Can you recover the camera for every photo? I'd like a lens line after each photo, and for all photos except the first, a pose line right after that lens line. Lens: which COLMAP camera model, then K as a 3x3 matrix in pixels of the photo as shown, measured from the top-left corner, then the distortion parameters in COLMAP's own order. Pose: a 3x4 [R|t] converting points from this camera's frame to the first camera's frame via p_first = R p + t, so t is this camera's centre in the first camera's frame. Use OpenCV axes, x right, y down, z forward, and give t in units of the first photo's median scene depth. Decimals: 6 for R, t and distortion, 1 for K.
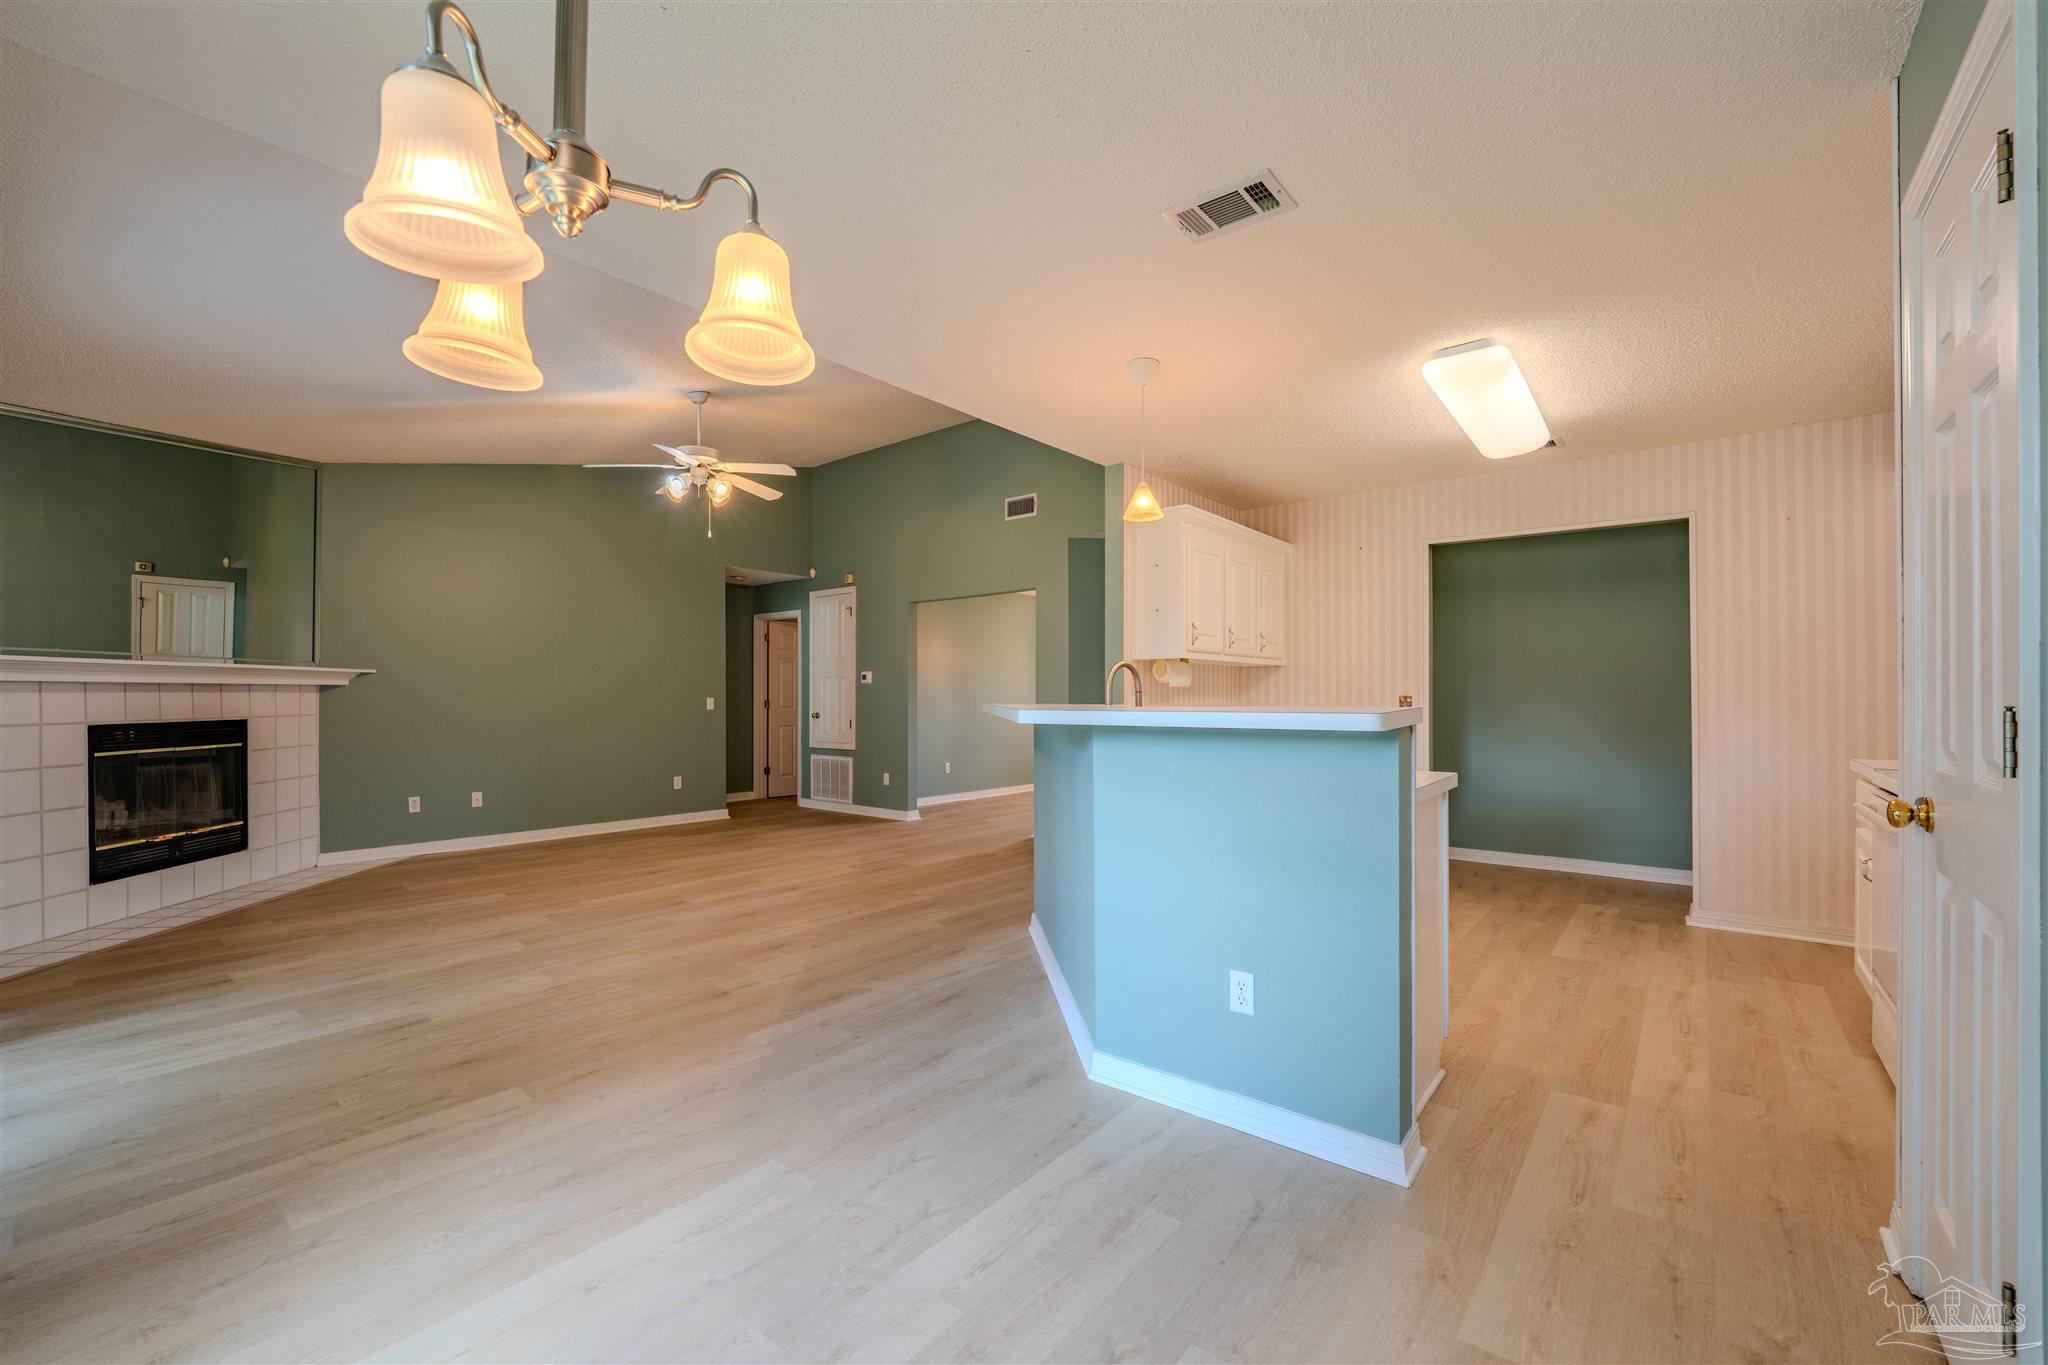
lens RADIAL K [[838.5, 0, 1018.9], [0, 838.5, 691.4], [0, 0, 1]] dist [-0.007026, -0.000162]
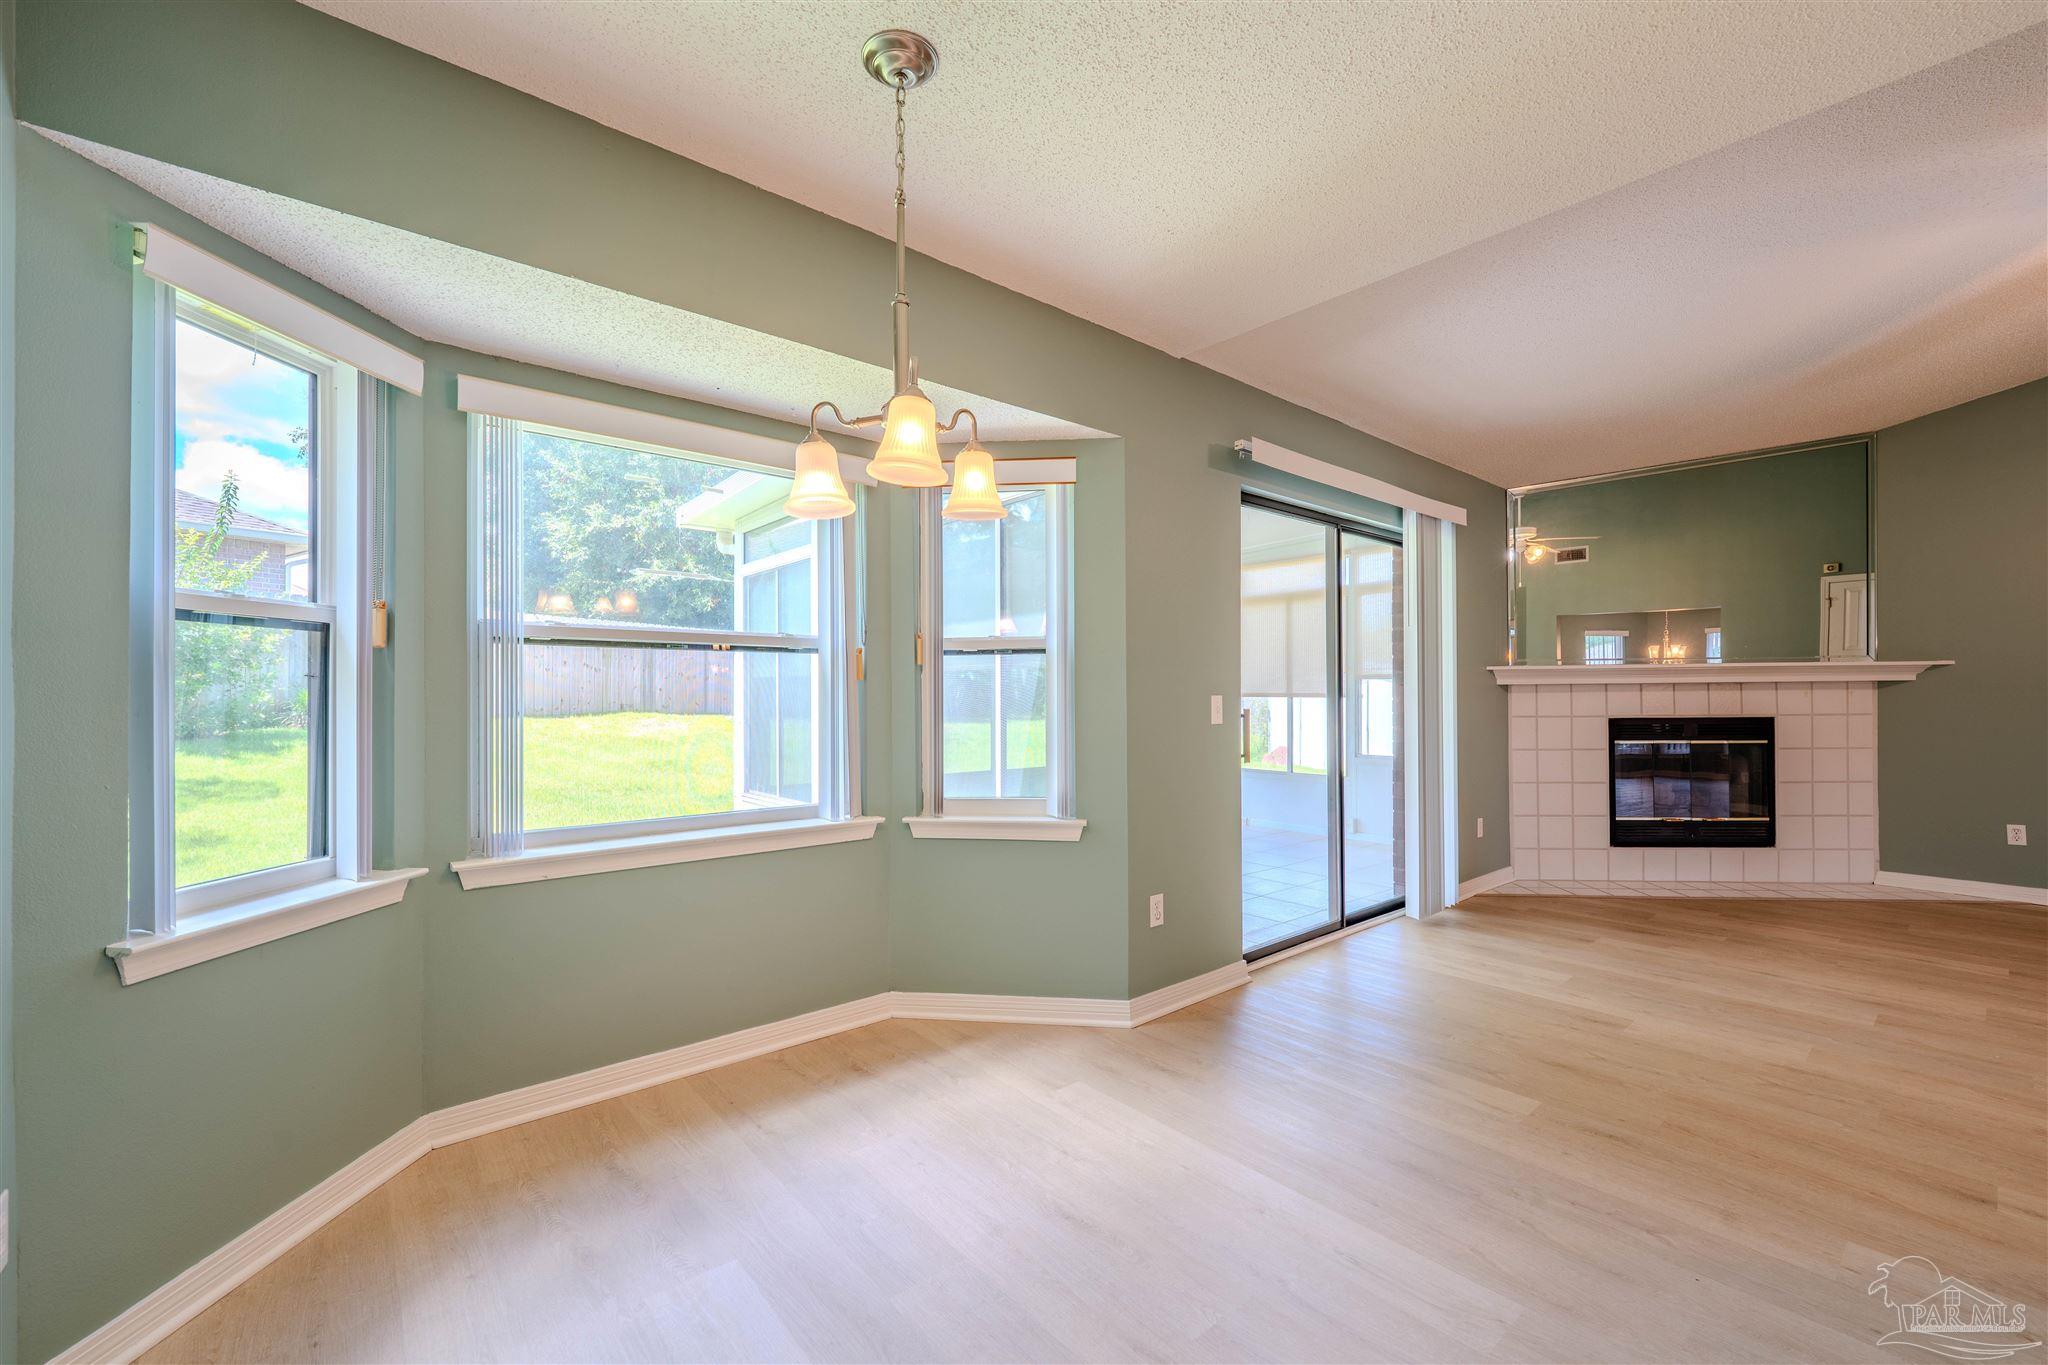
lens RADIAL K [[838.5, 0, 1017.5], [0, 838.5, 703.2], [0, 0, 1]] dist [-0.007026, -0.000162]
pose [[-0.184928, 0.008269, -0.982717, 0.247937], [0.009750, 0.999931, 0.006579, 0.001775], [0.982704, -0.008364, -0.184996, 0.325572]]
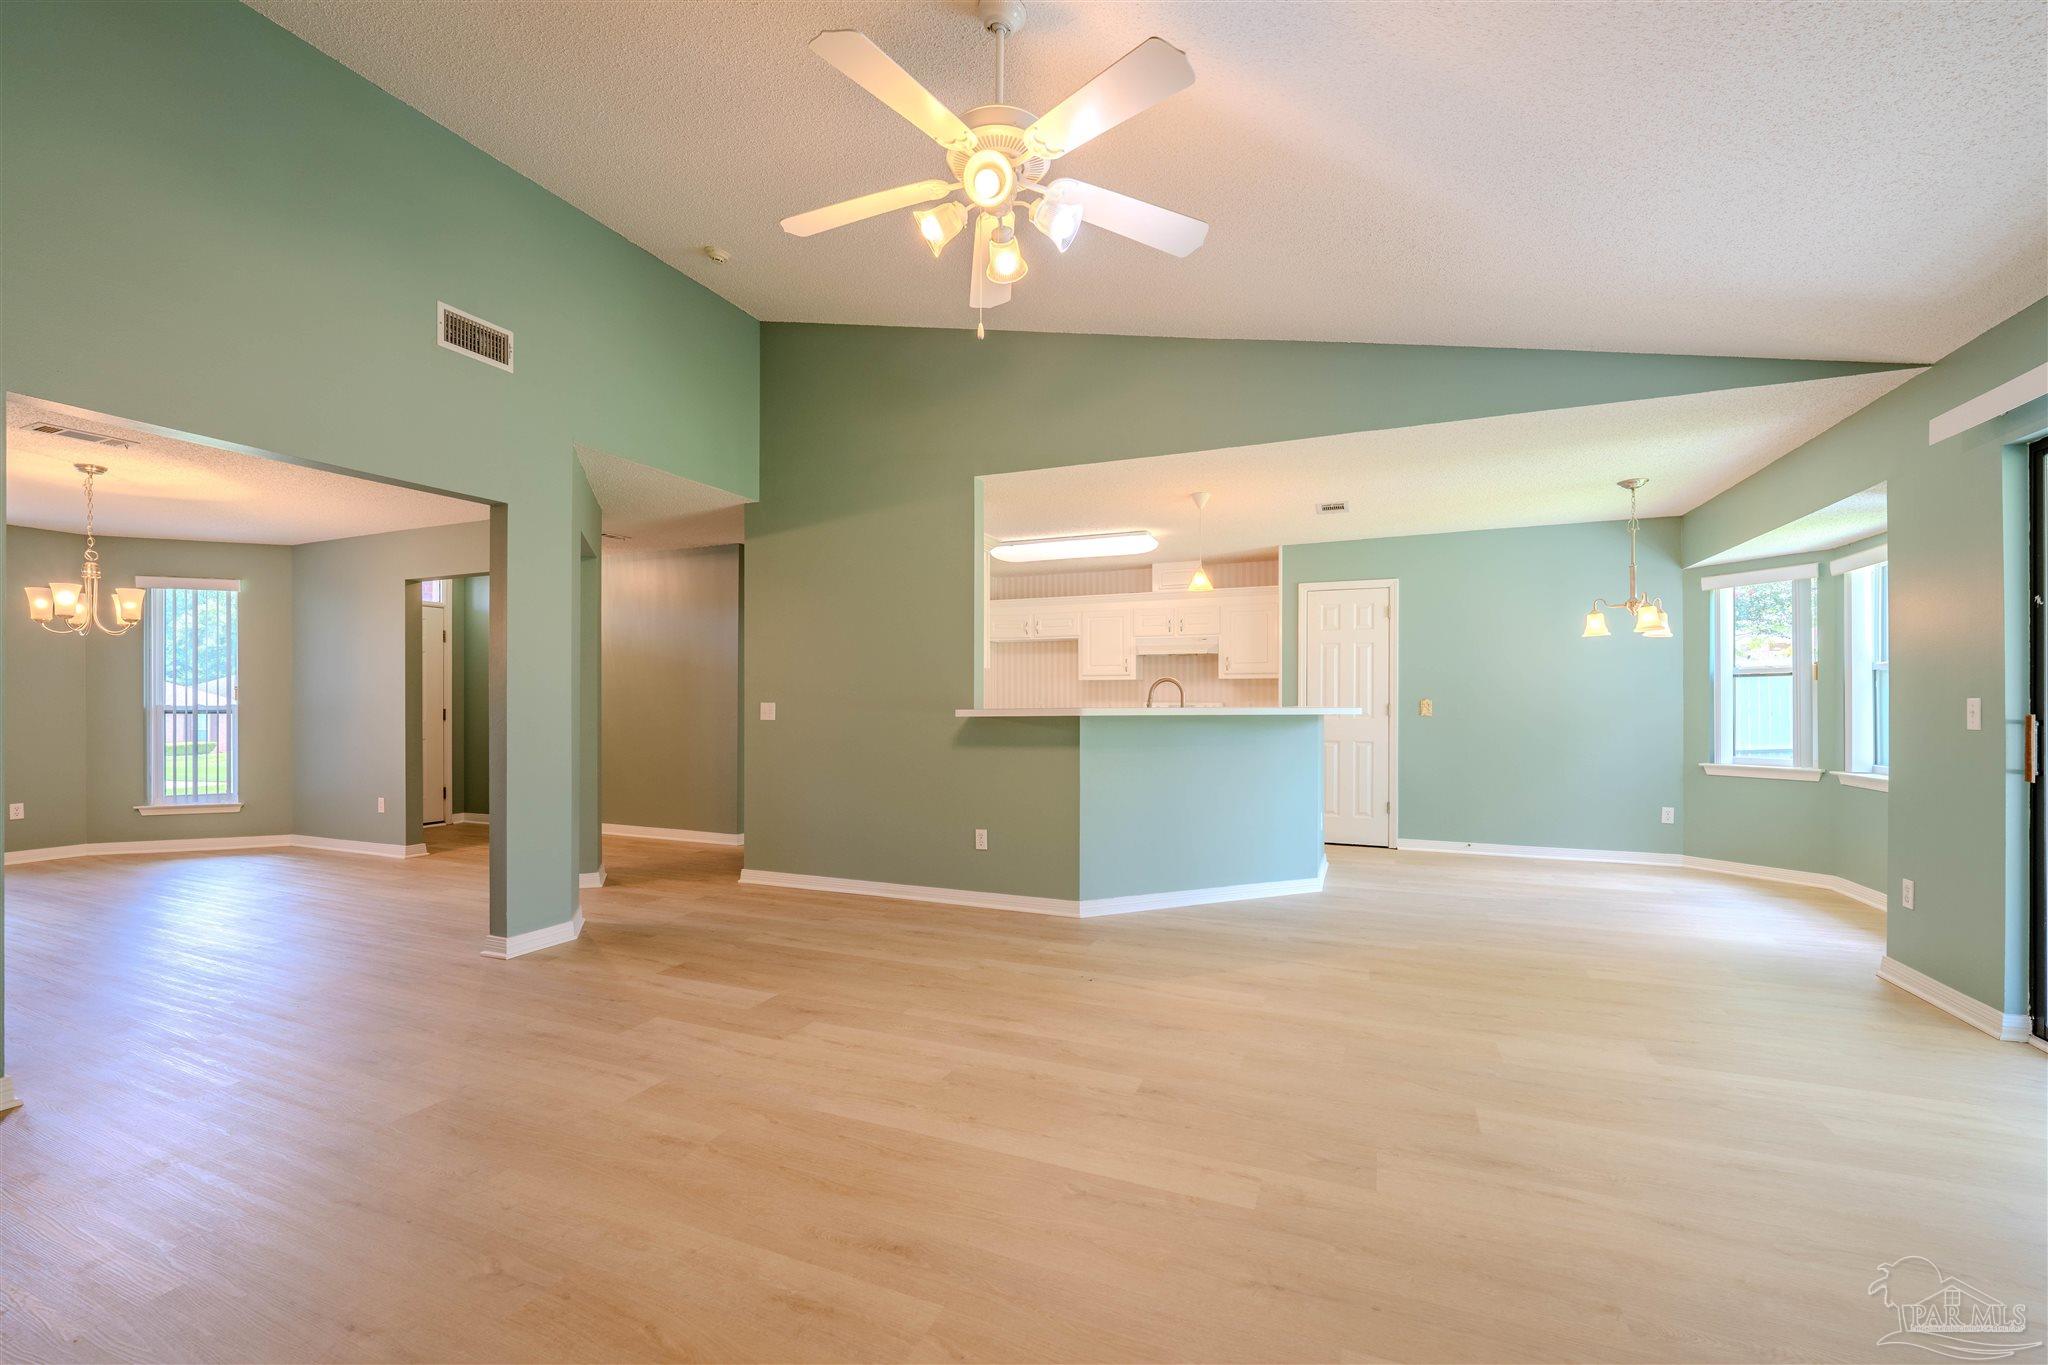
lens RADIAL K [[838.5, 0, 1025.5], [0, 838.5, 691.3], [0, 0, 1]] dist [-0.007026, -0.000162]
pose [[-0.282353, 0.007524, 0.959281, -0.923202], [-0.005050, 0.999944, -0.009329, 0.005752], [-0.959297, -0.007479, -0.282299, 1.271704]]
